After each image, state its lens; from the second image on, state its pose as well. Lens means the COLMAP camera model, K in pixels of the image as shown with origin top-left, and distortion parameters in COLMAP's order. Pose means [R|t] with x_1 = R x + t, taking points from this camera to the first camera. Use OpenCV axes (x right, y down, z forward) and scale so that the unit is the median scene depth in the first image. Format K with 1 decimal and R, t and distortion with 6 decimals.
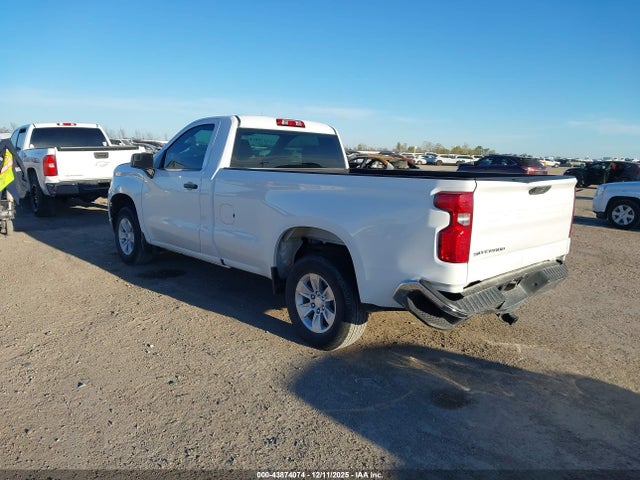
lens RADIAL K [[508.4, 0, 324.4], [0, 508.4, 241.9], [0, 0, 1]] dist [0.029070, -0.032496]
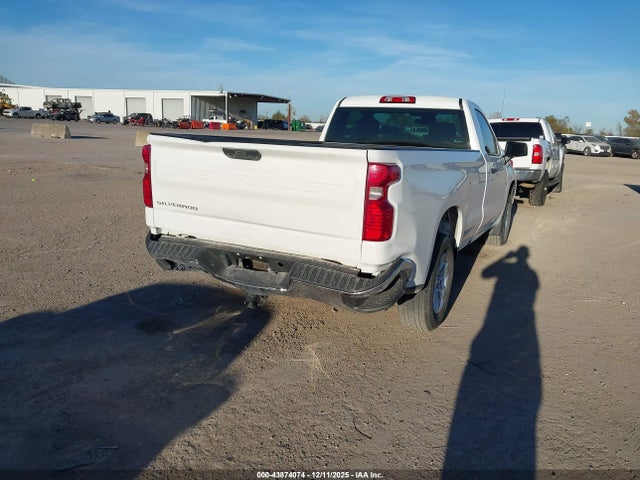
lens RADIAL K [[508.4, 0, 318.6], [0, 508.4, 240.3], [0, 0, 1]] dist [0.029070, -0.032496]
pose [[0.309422, 0.181051, -0.933530, 1.055116], [-0.198883, 0.972318, 0.122653, -0.073359], [0.929895, 0.147712, 0.336864, 0.697824]]
